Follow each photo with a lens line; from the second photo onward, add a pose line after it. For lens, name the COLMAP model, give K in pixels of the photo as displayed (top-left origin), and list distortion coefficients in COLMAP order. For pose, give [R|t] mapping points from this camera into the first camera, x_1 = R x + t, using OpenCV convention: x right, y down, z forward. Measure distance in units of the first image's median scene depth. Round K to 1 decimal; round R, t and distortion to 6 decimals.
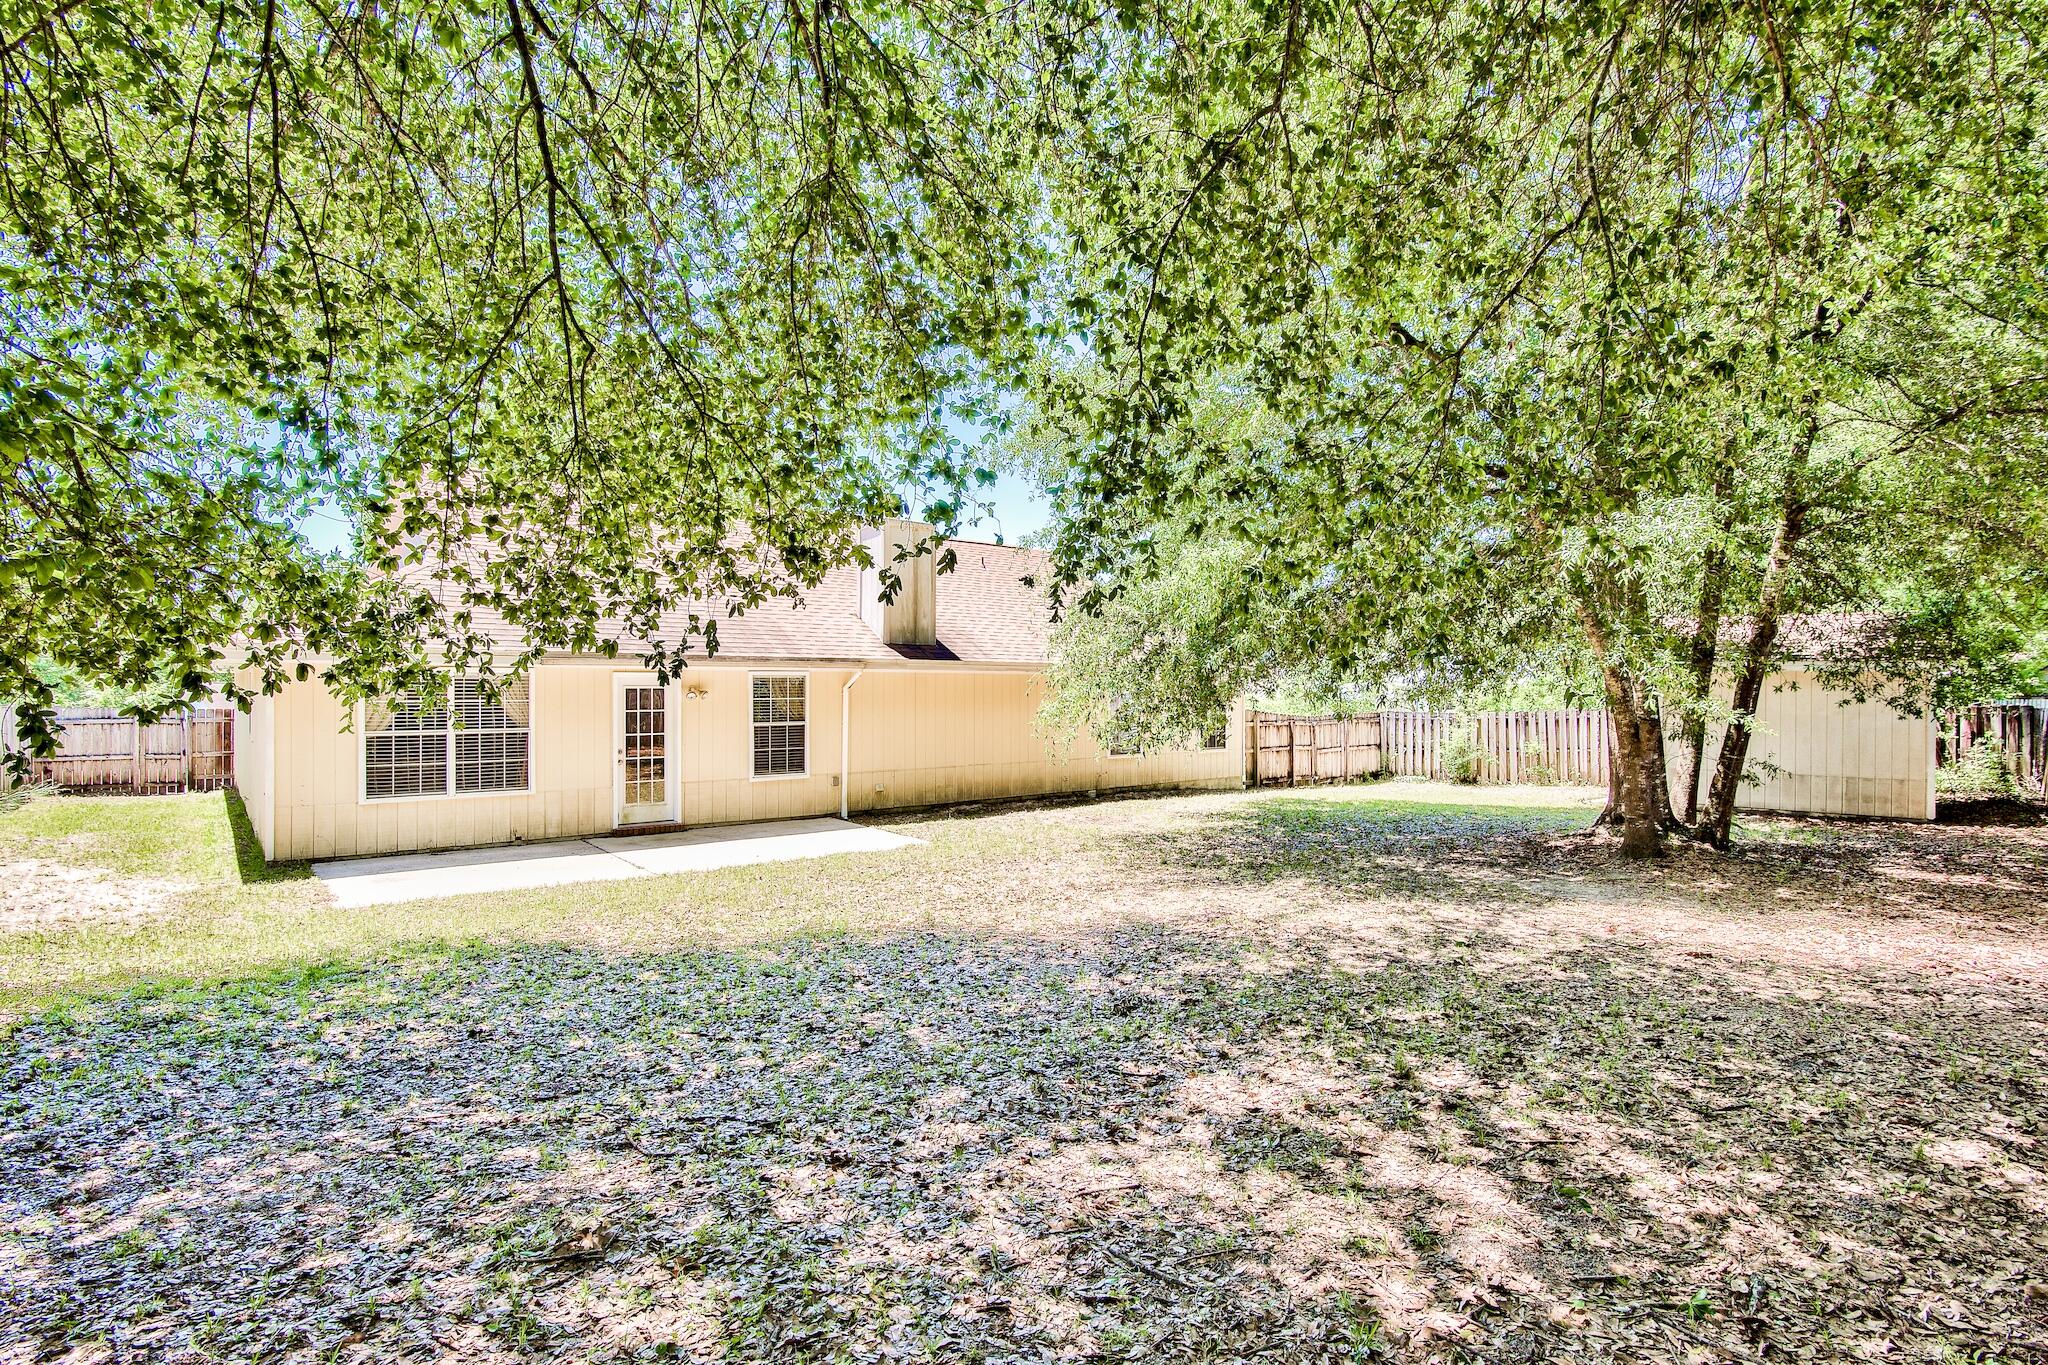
lens RADIAL K [[1012.8, 0, 1023.7], [0, 1012.8, 689.7], [0, 0, 1]] dist [0.001308, -0.001473]
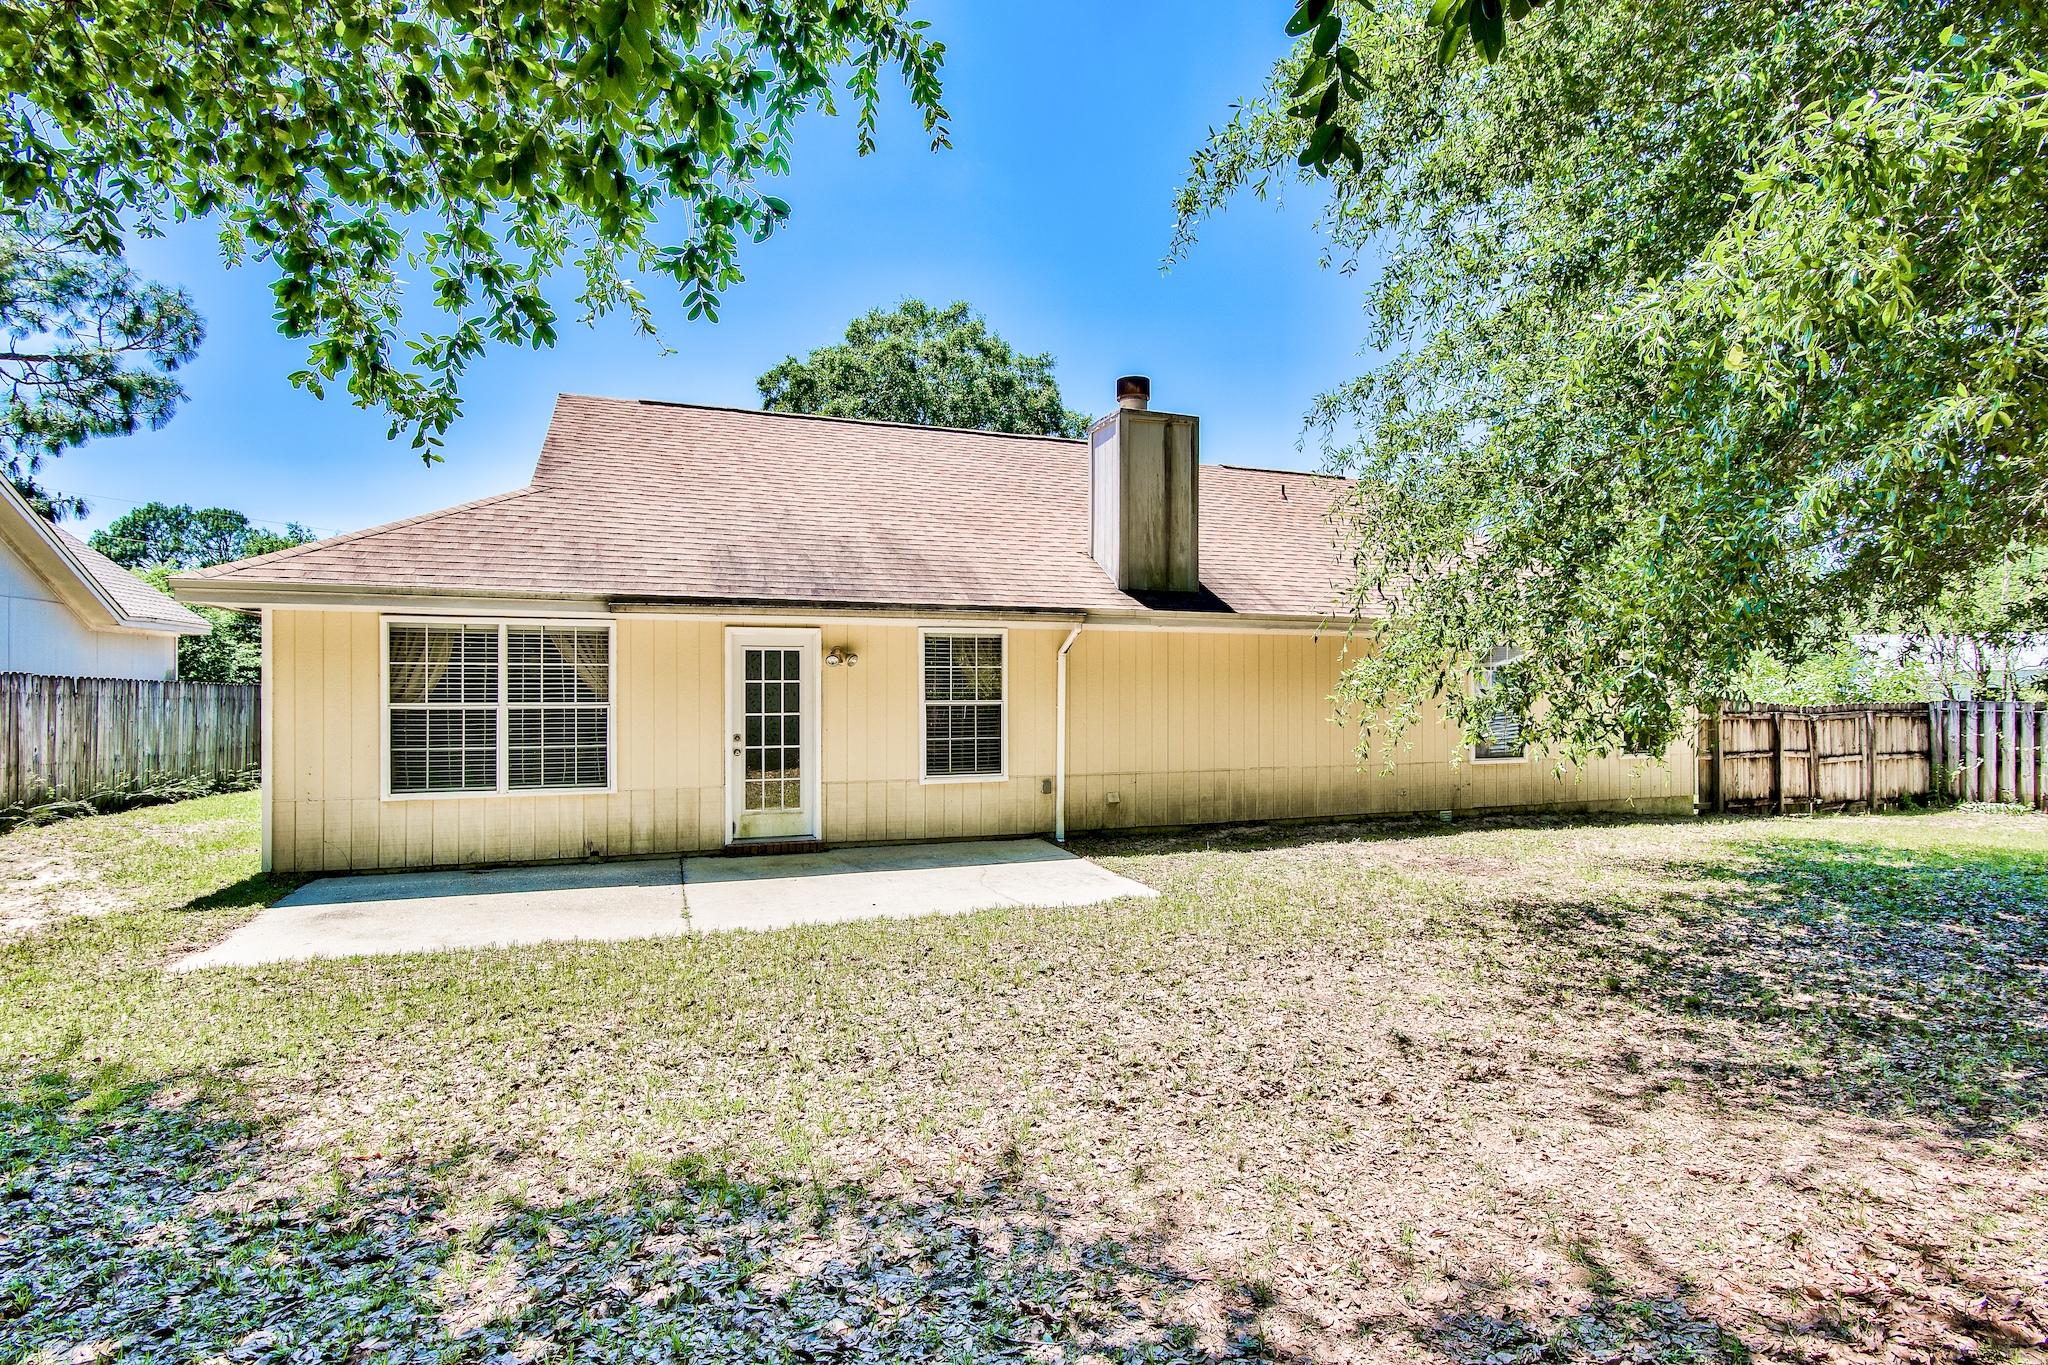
lens RADIAL K [[1012.8, 0, 1019.8], [0, 1012.8, 704.7], [0, 0, 1]] dist [0.001308, -0.001473]
pose [[0.945790, 0.004624, -0.324747, 0.022002], [0.000381, 0.999882, 0.015345, 0.023144], [0.324780, -0.014637, 0.945676, 0.337130]]
